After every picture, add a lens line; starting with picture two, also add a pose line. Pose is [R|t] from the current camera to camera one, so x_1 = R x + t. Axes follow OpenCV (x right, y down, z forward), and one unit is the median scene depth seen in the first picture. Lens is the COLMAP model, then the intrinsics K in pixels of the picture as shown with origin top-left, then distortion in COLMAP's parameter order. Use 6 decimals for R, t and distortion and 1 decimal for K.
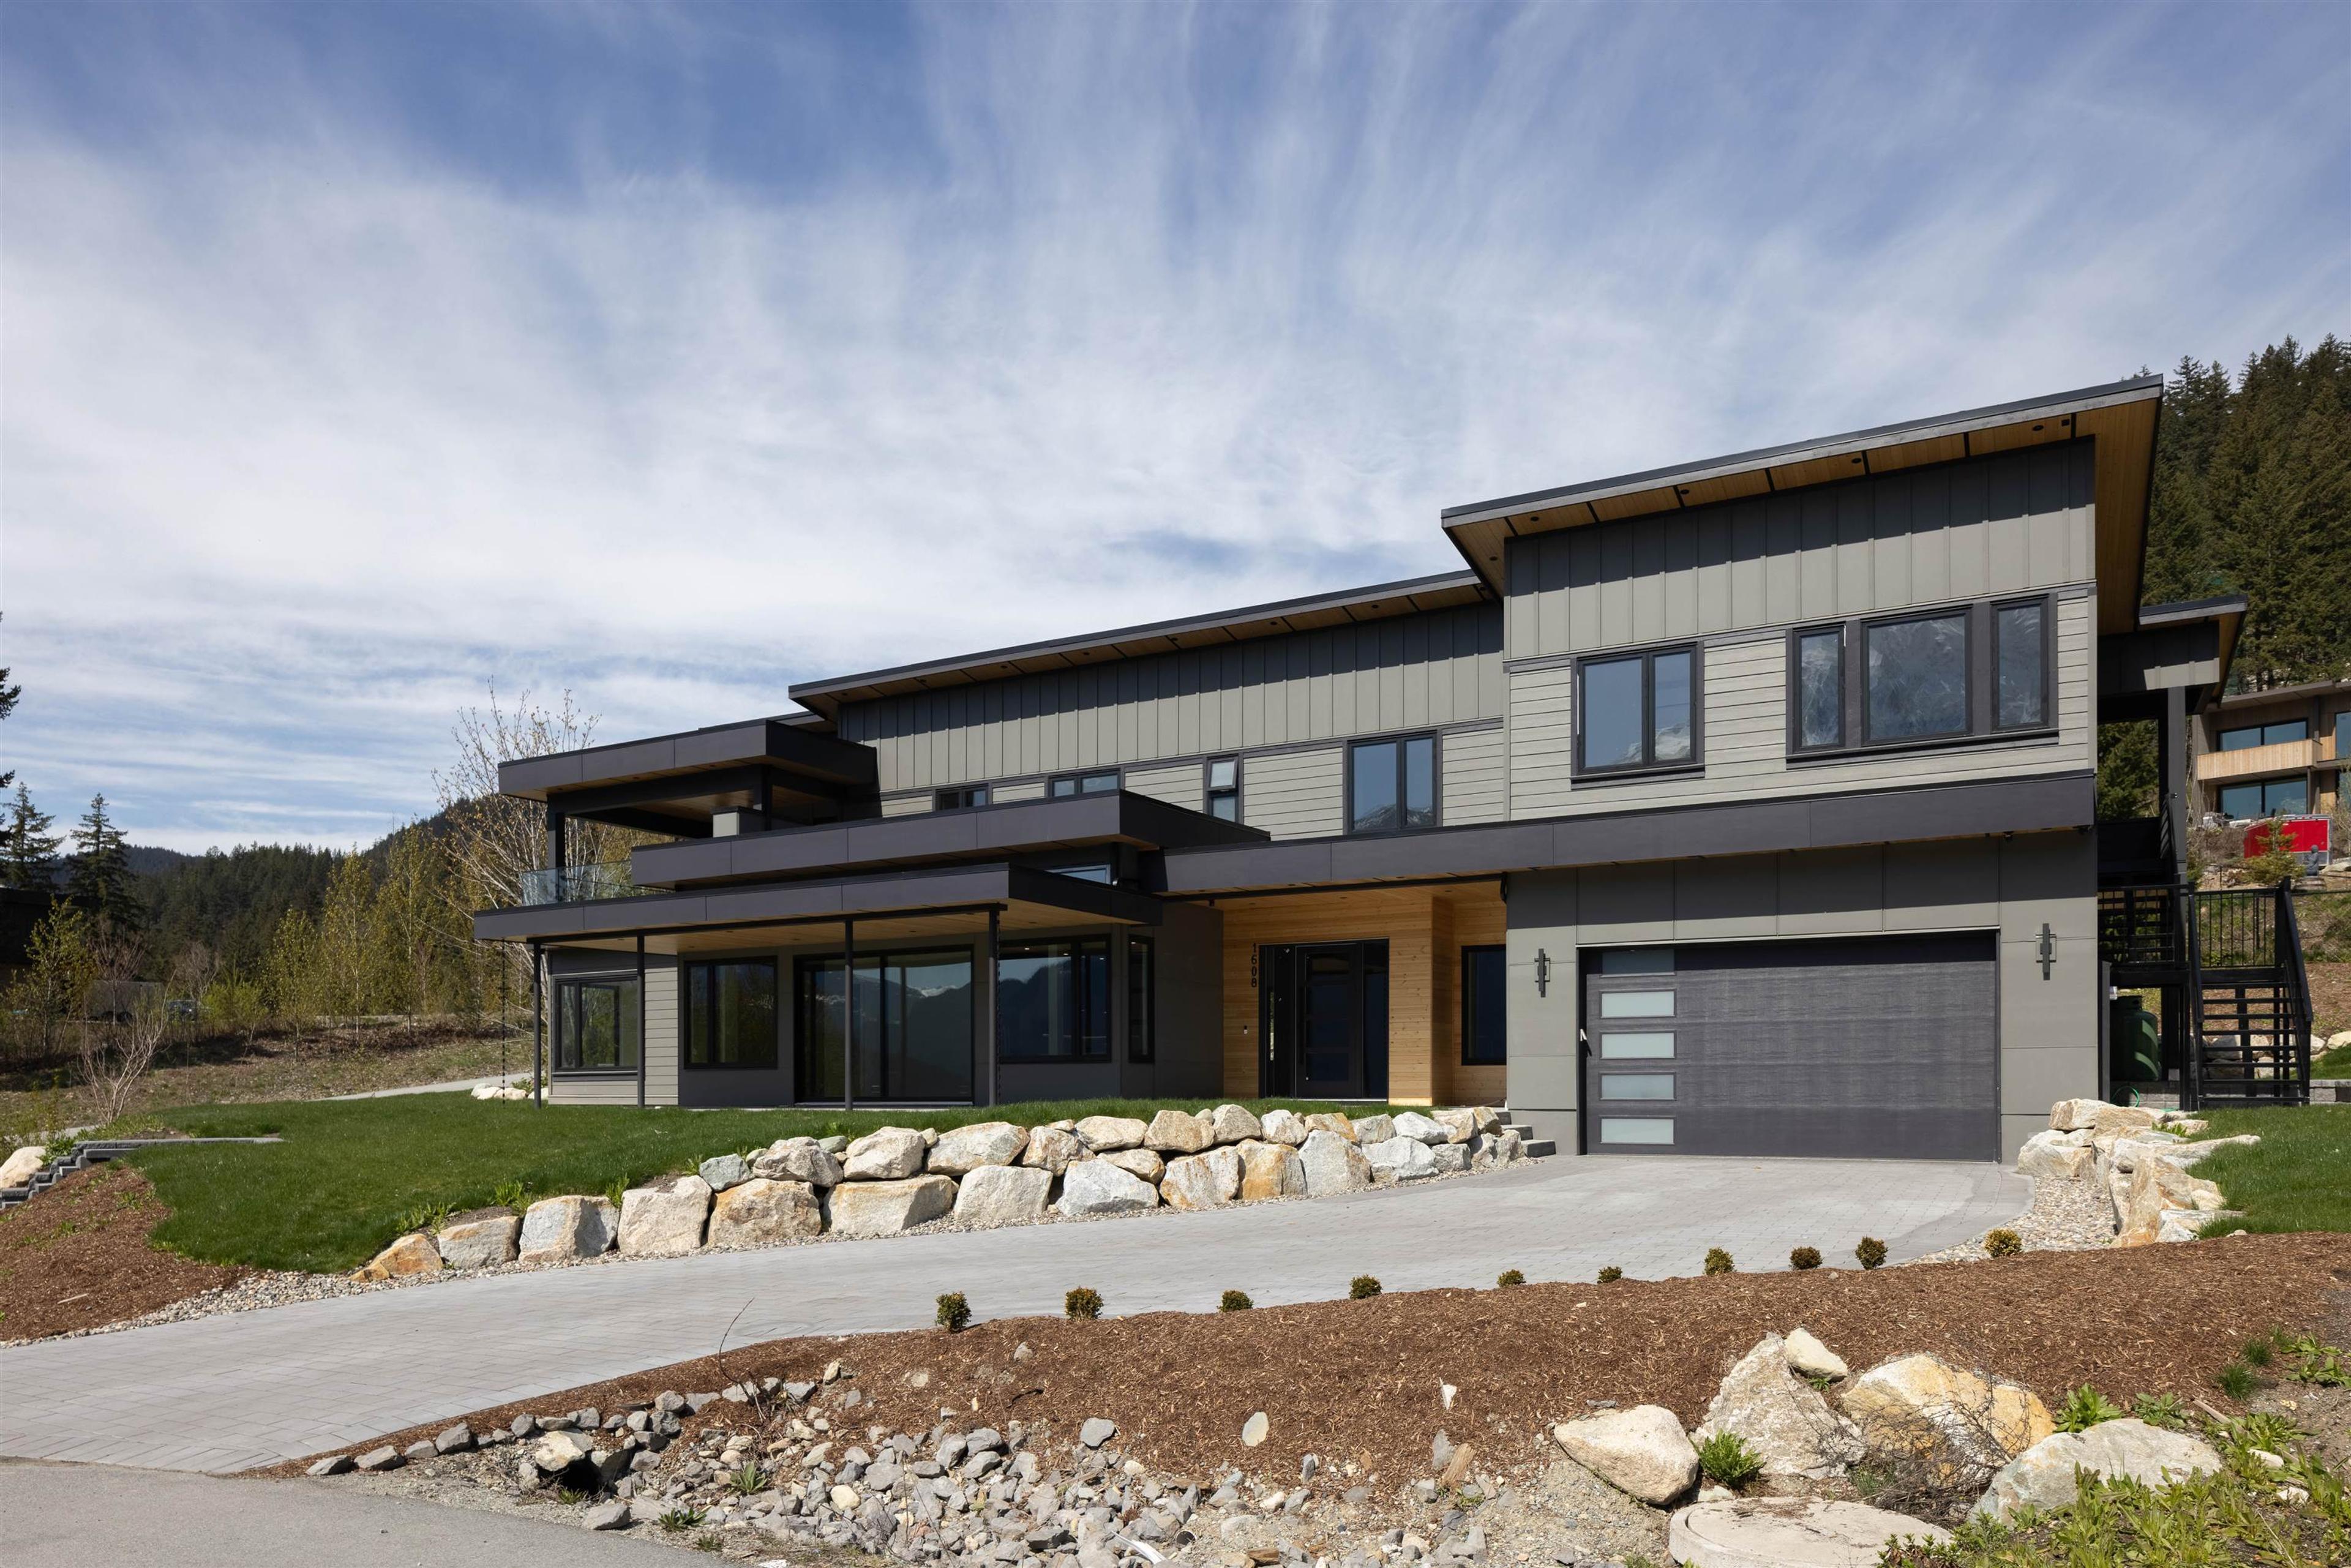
lens RADIAL K [[1640.1, 0, 1177.1], [0, 1640.1, 1075.2], [0, 0, 1]] dist [-0.002592, 0.002247]
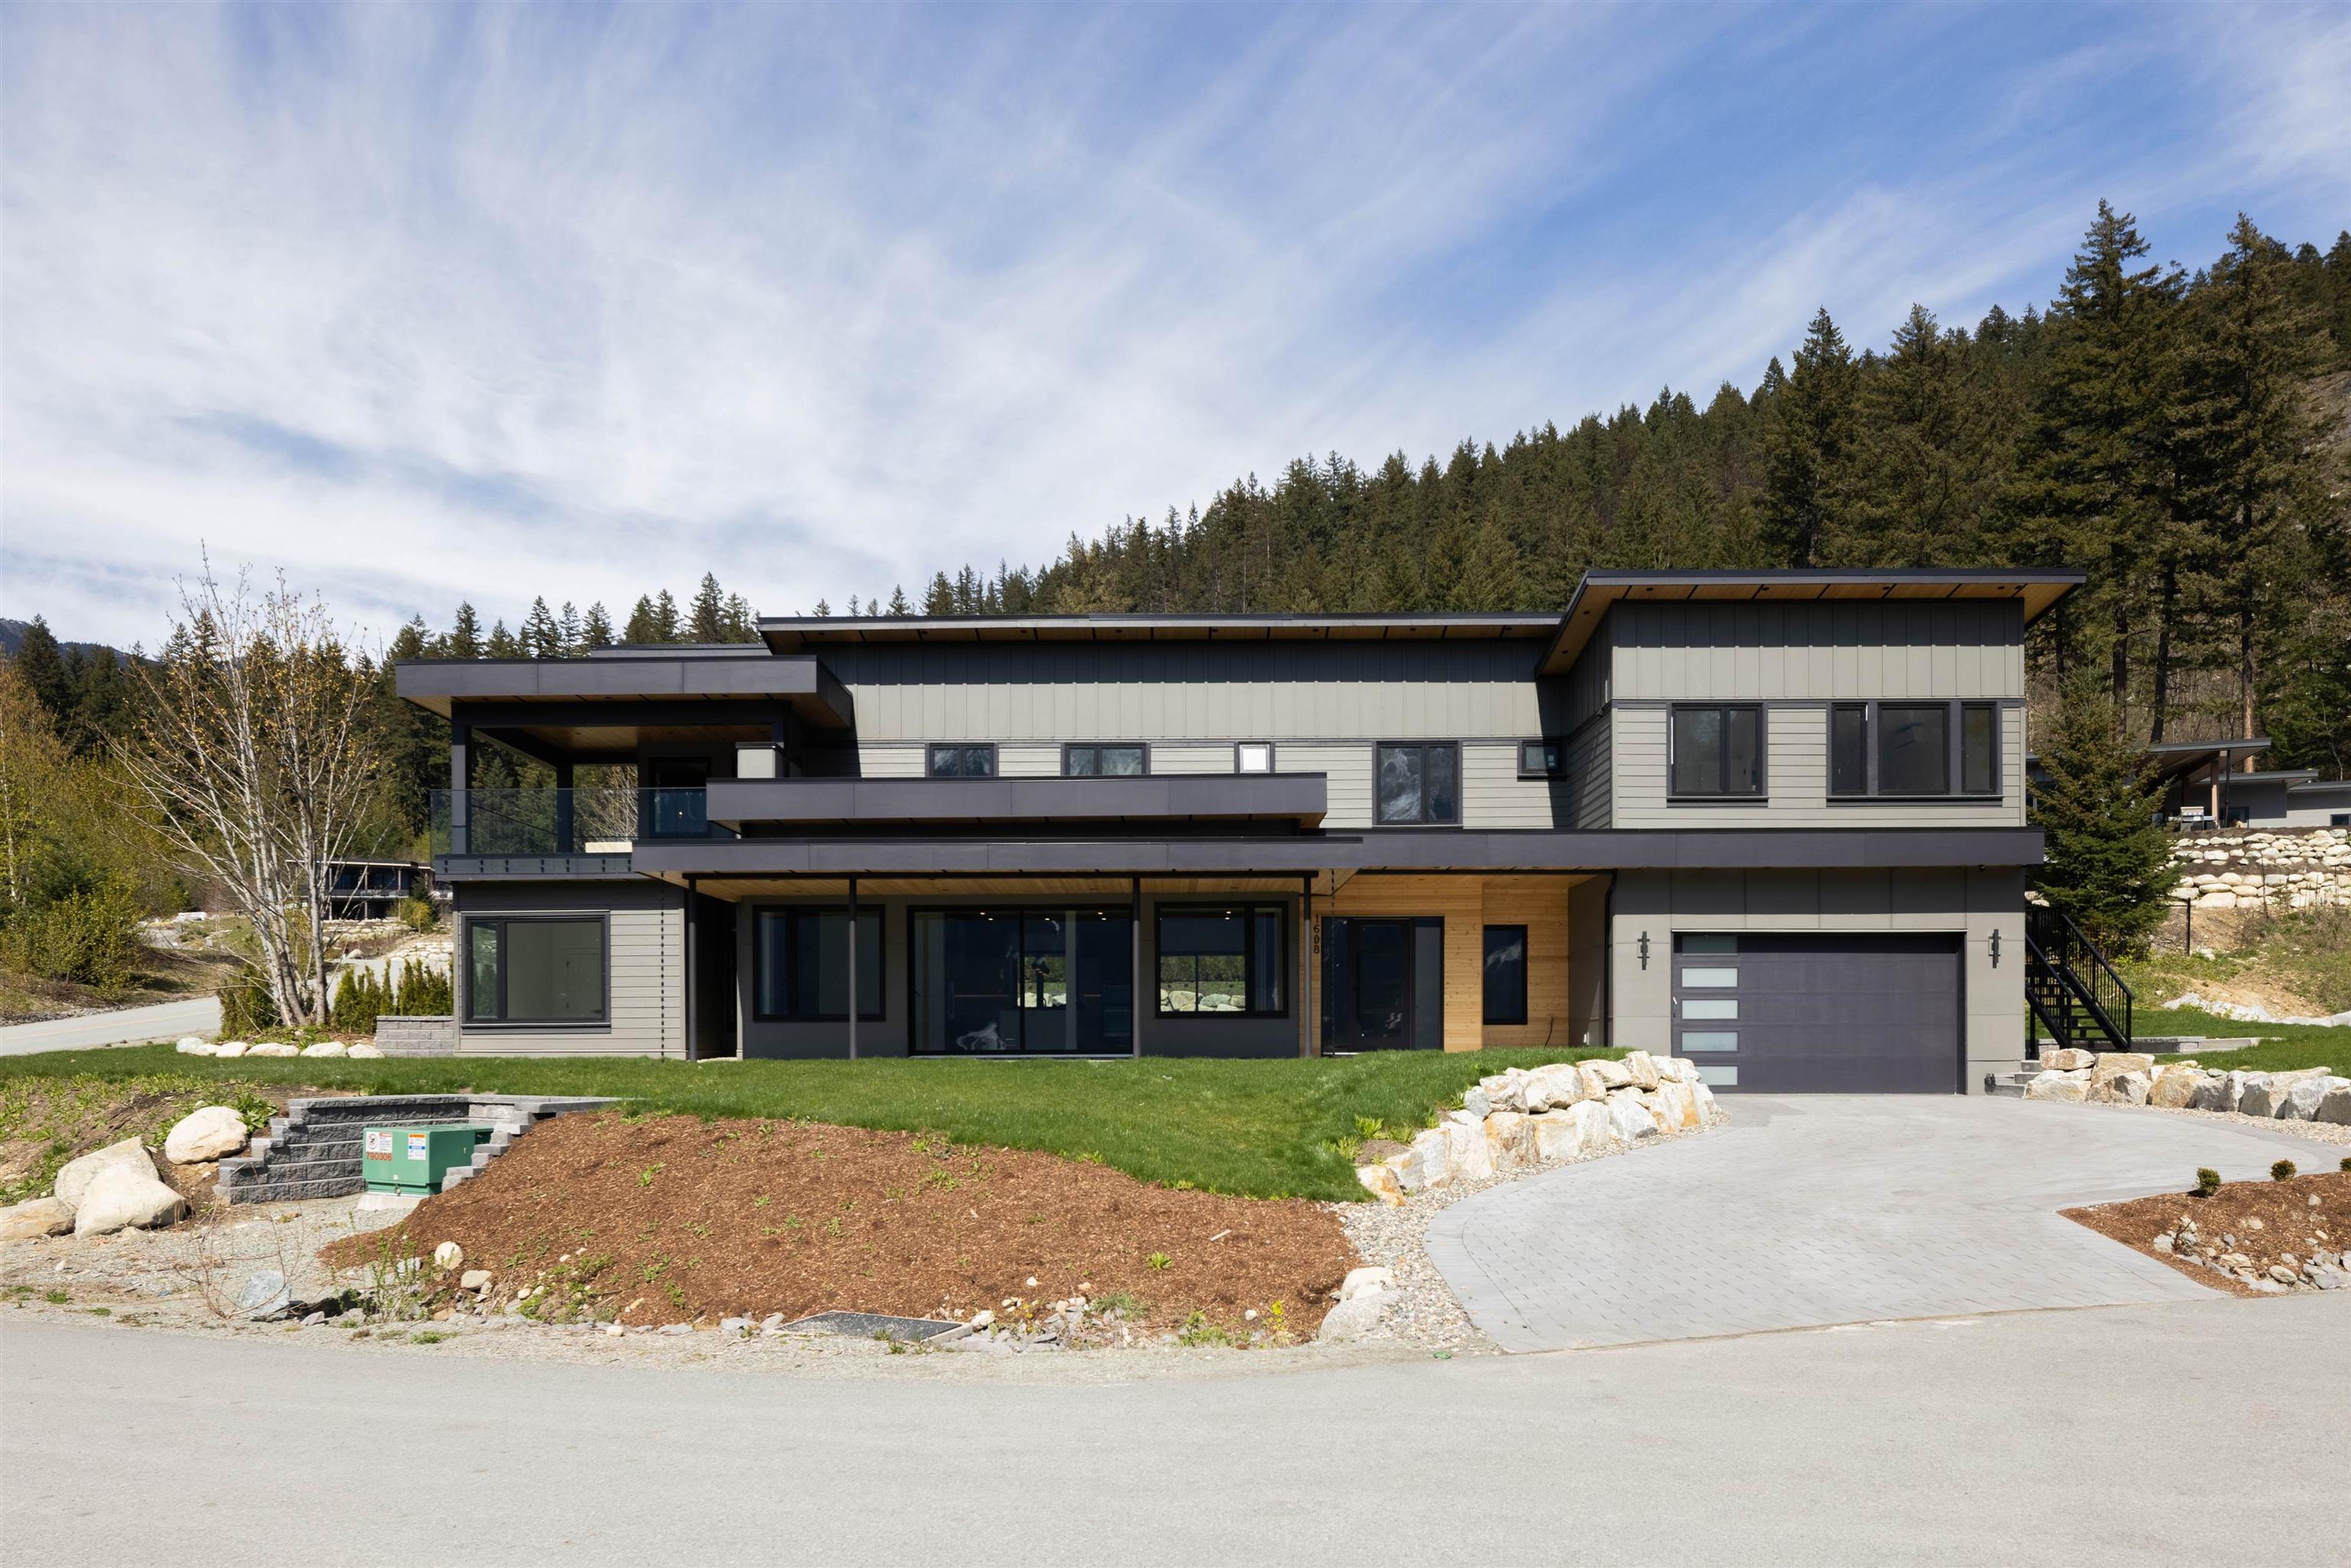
lens RADIAL K [[1640.1, 0, 1177.1], [0, 1640.1, 1075.2], [0, 0, 1]] dist [-0.002592, 0.002247]
pose [[0.871353, -0.004978, 0.490631, -0.713549], [-0.004004, 0.999843, 0.017255, 0.013029], [-0.490640, -0.017000, 0.871196, 0.075620]]
